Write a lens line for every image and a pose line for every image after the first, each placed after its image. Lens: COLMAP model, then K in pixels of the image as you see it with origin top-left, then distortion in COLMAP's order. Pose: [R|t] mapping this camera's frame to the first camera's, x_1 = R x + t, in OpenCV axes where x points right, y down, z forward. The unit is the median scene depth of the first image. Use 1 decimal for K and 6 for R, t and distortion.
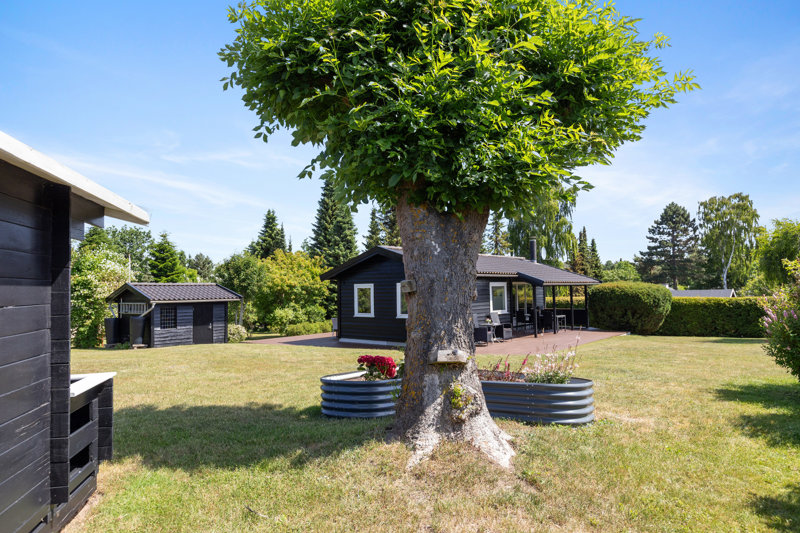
lens RADIAL K [[511.4, 0, 400.0], [0, 511.4, 266.5], [0, 0, 1]] dist [0.000015, 0.000424]
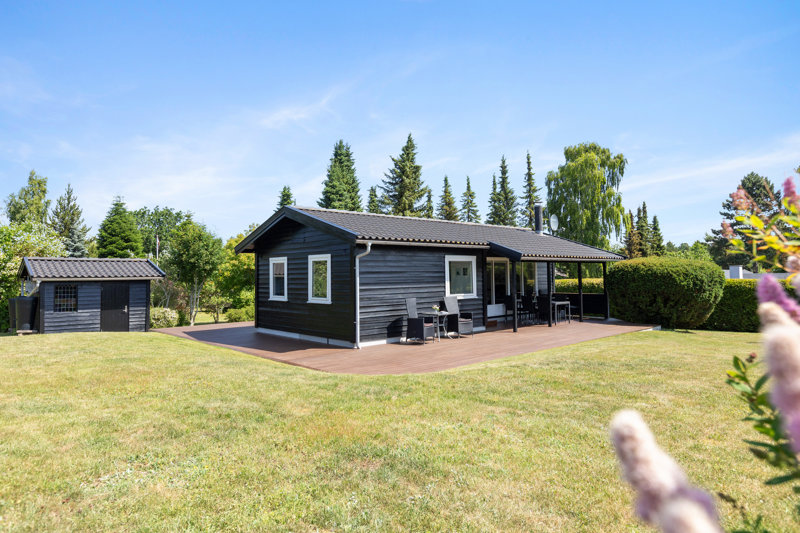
lens RADIAL K [[505.5, 0, 399.6], [0, 505.5, 249.5], [0, 0, 1]] dist [-0.001482, -0.002192]
pose [[0.990955, -0.002187, -0.134179, 0.169186], [0.001671, 0.999991, -0.003958, 0.020536], [0.134186, 0.003698, 0.990949, 0.225050]]
